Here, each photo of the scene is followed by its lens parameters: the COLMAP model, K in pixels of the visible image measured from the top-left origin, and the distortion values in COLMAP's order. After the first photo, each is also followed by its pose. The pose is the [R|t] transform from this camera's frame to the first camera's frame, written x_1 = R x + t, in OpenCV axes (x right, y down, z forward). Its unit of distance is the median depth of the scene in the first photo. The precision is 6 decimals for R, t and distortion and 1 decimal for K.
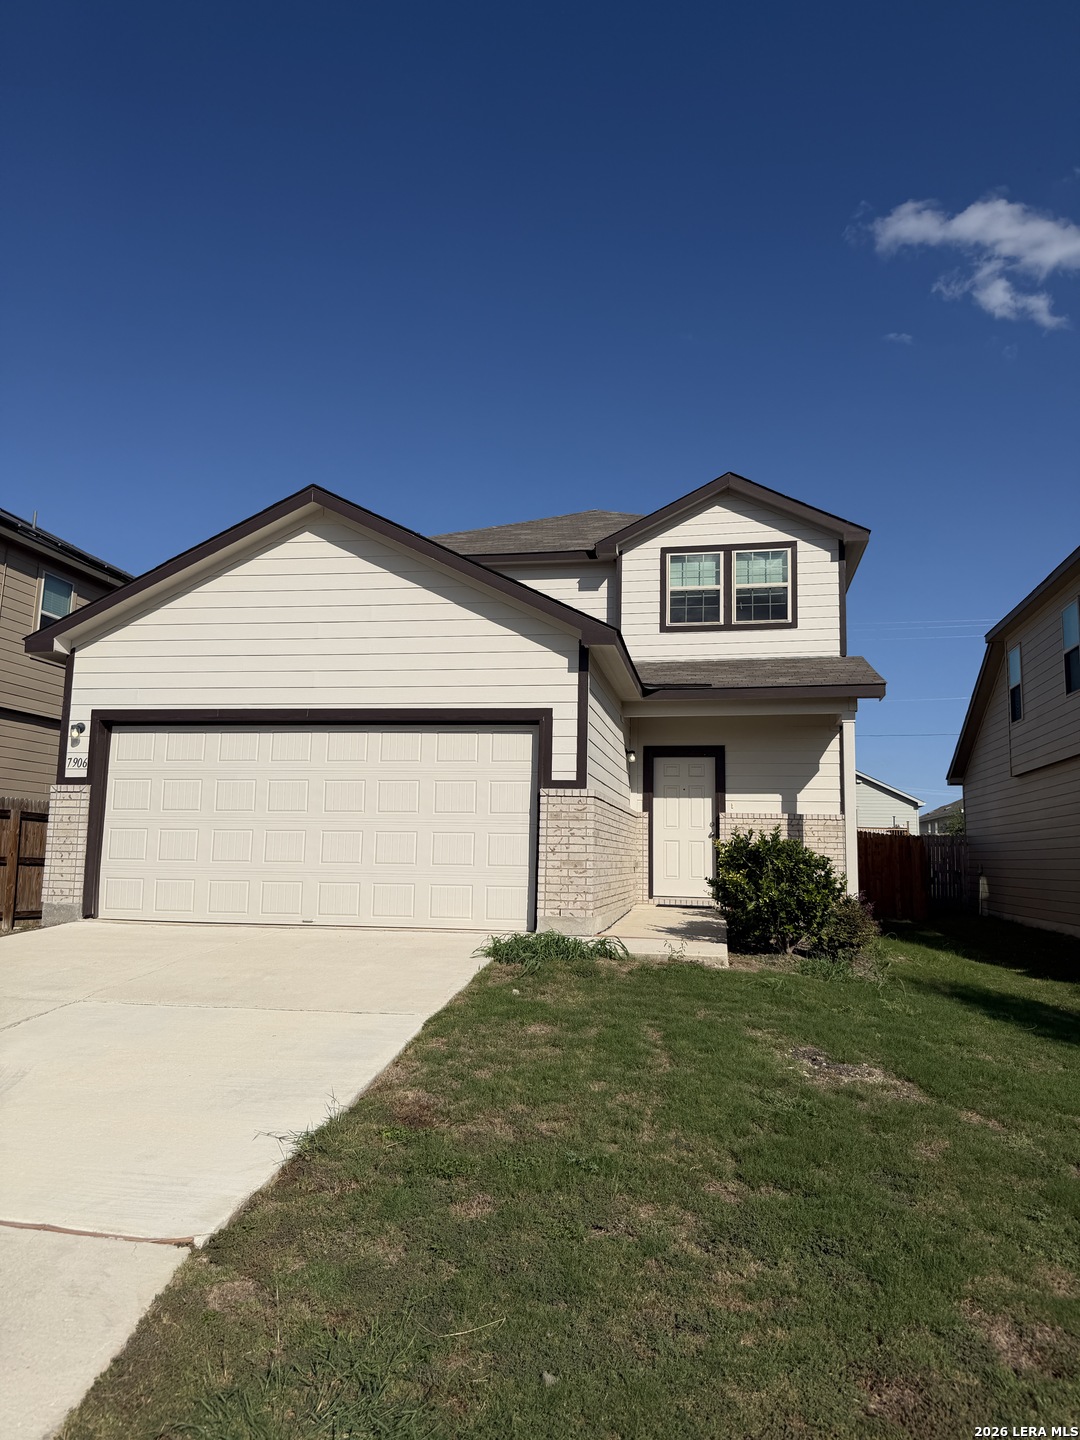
lens RADIAL K [[1012.4, 0, 539.0], [0, 1012.4, 726.0], [0, 0, 1]] dist [0.091469, -0.003955]
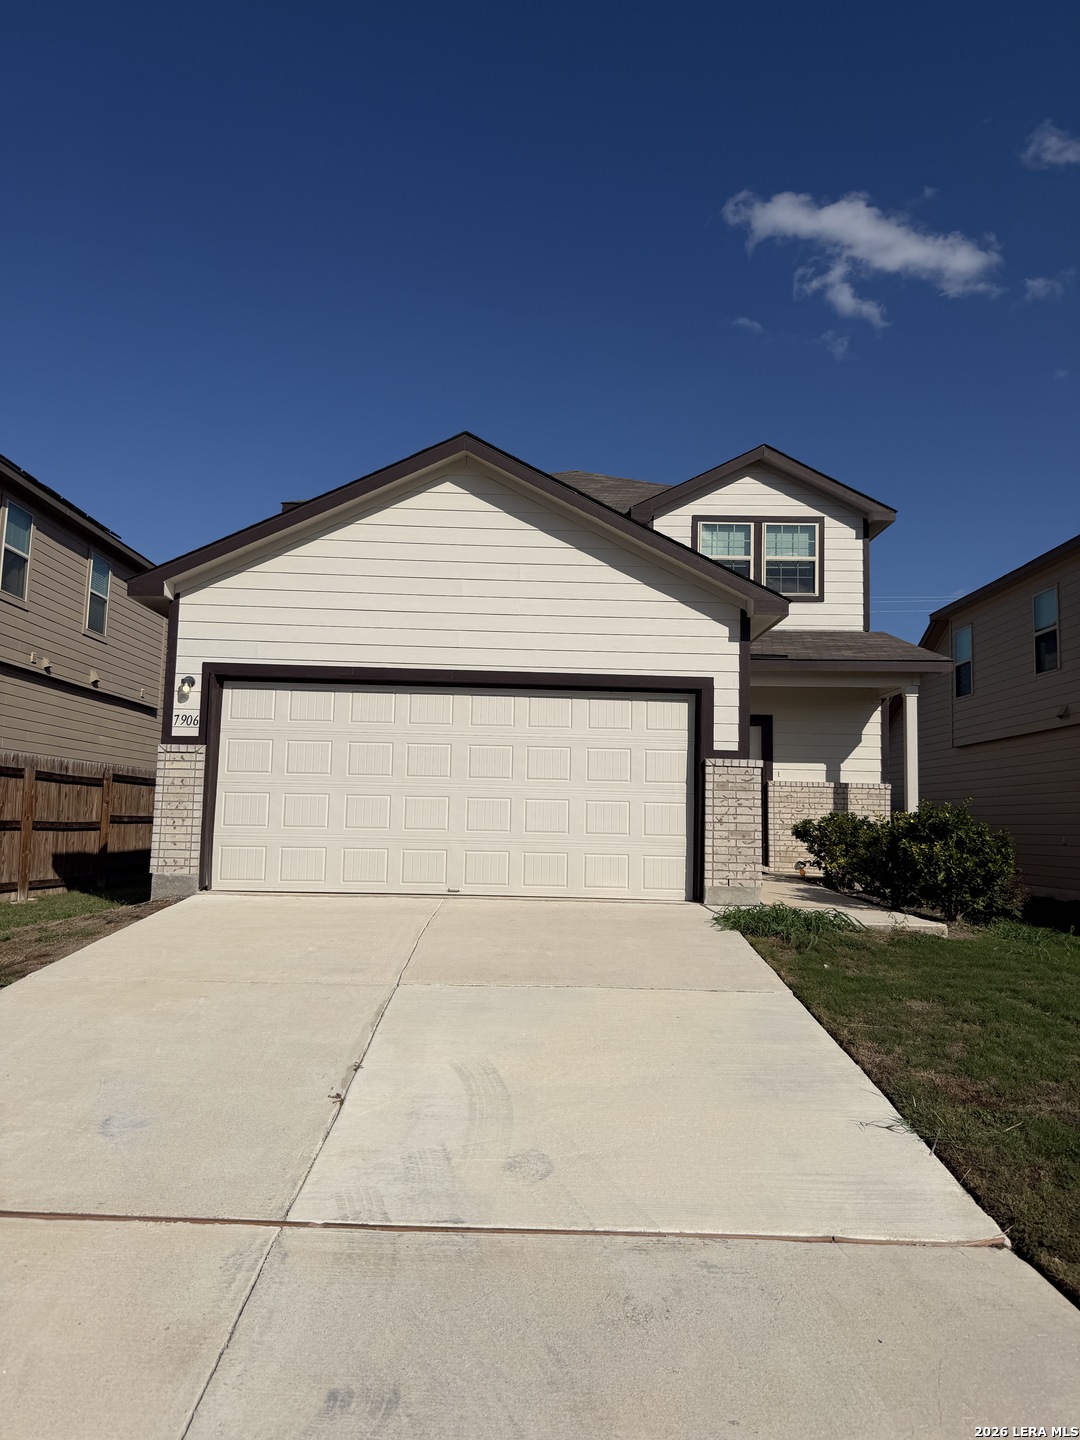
lens RADIAL K [[1012.4, 0, 539.2], [0, 1012.4, 714.5], [0, 0, 1]] dist [0.091469, -0.003955]
pose [[0.981454, 0.022520, 0.190370, -0.311224], [-0.028079, 0.999253, 0.026555, -0.002414], [-0.189629, -0.031408, 0.981353, 0.052021]]
